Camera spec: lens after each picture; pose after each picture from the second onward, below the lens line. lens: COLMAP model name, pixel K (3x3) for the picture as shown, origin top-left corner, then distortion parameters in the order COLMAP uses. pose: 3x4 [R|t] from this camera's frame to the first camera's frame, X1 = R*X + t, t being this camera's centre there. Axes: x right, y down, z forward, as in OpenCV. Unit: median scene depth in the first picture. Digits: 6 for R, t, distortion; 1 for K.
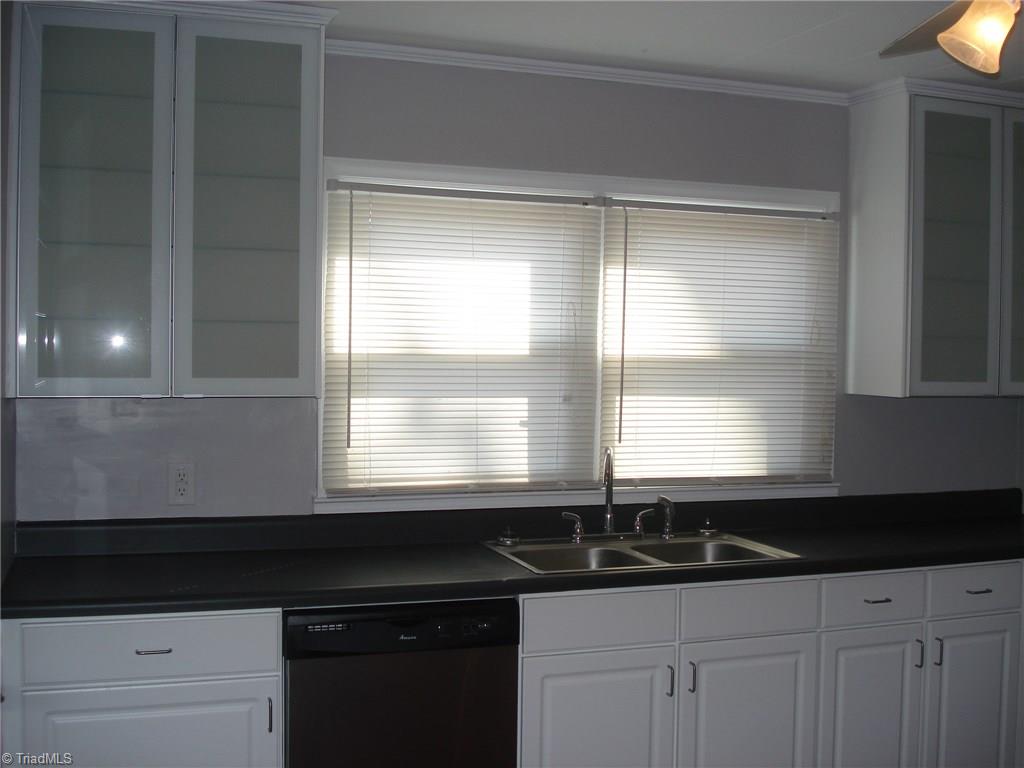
lens RADIAL K [[1162.3, 0, 523.5], [0, 1162.3, 386.6], [0, 0, 1]] dist [-0.069014, 0.000000]
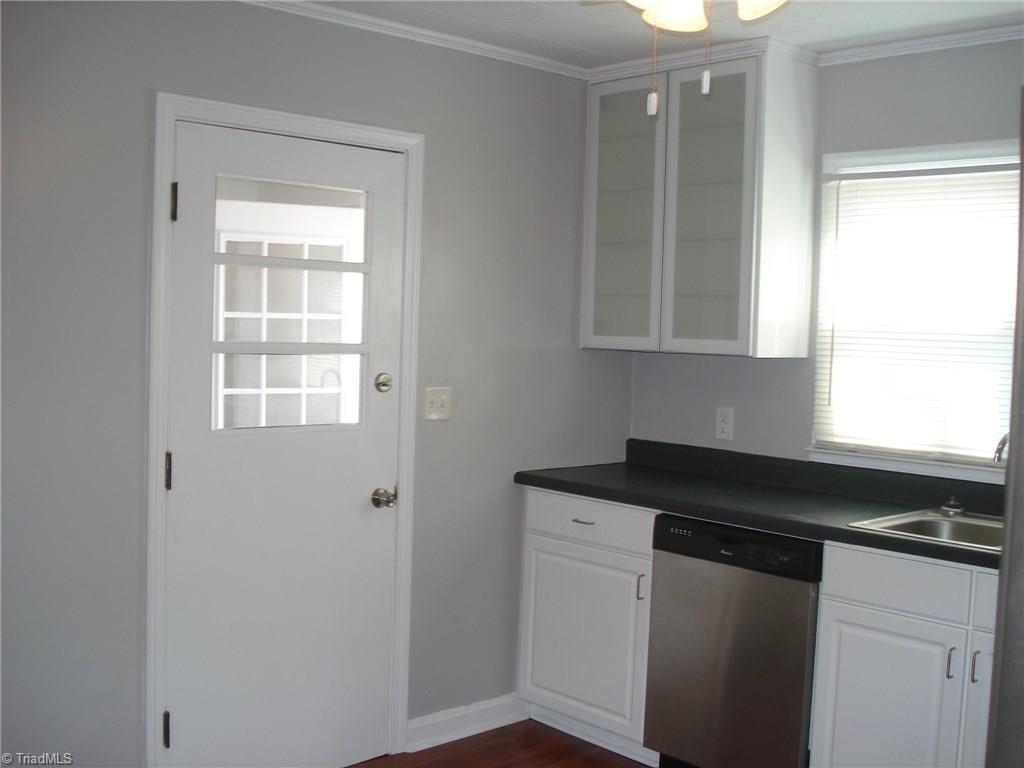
lens RADIAL K [[1162.3, 0, 472.4], [0, 1162.3, 398.2], [0, 0, 1]] dist [-0.069014, 0.000000]
pose [[0.380727, 0.065882, -0.922337, 0.849340], [-0.047929, 0.997524, 0.051469, 0.003624], [0.923444, 0.024611, 0.382942, 0.259539]]
